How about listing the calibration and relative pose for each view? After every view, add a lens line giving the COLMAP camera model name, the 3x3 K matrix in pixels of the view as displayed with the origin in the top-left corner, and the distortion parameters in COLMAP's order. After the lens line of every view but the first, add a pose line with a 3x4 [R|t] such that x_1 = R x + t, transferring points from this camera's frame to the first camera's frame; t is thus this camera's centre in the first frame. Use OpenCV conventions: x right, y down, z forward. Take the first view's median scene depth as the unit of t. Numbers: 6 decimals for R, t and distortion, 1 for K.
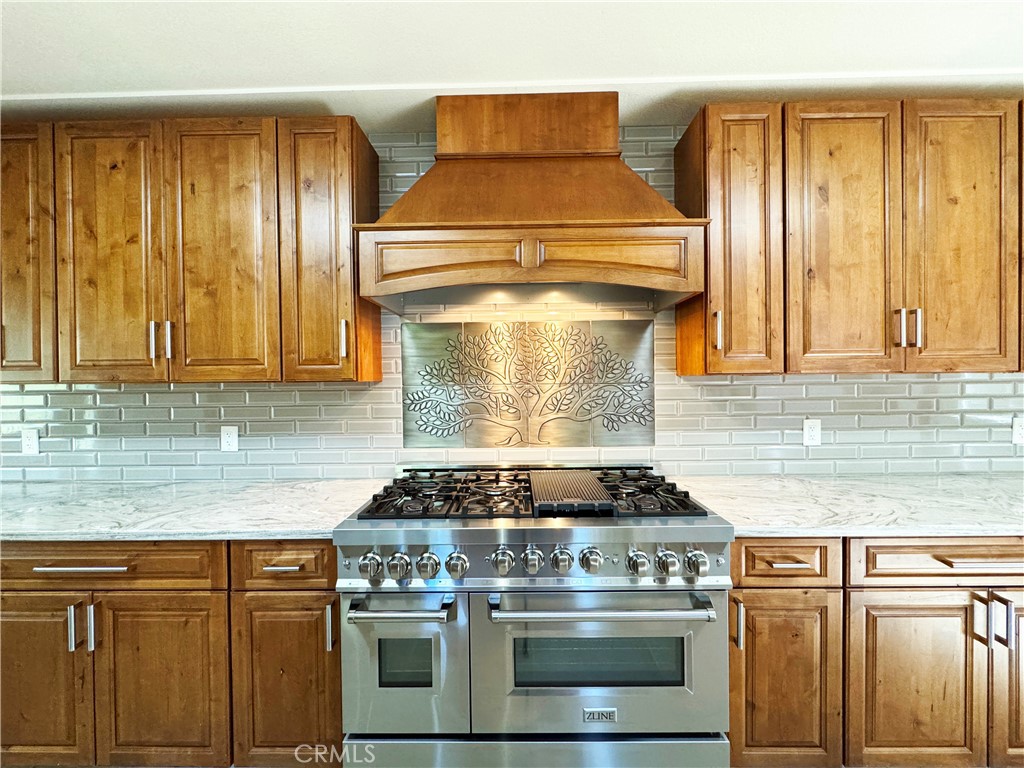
lens RADIAL K [[406.3, 0, 516.1], [0, 406.3, 385.0], [0, 0, 1]] dist [-0.002024, 0.000152]
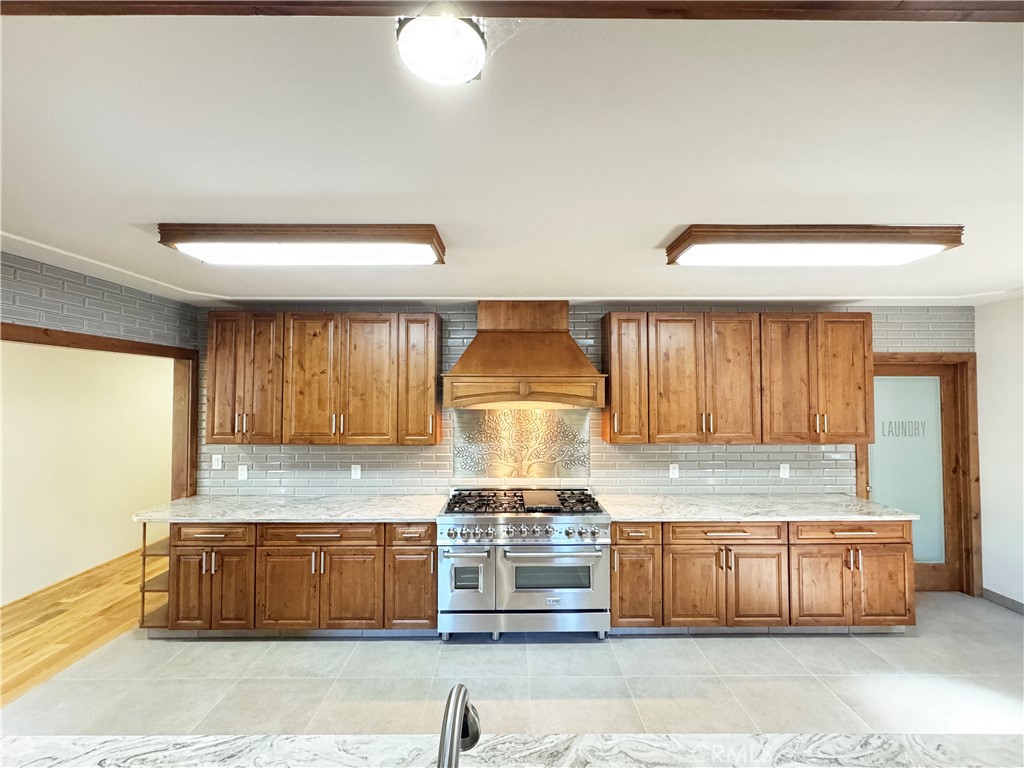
lens RADIAL K [[406.3, 0, 514.8], [0, 406.3, 384.6], [0, 0, 1]] dist [-0.002024, 0.000152]
pose [[0.999638, 0.012699, 0.023718, -0.059814], [-0.011713, 0.999079, -0.041269, -0.233843], [-0.024220, 0.040977, 0.998867, -1.034684]]
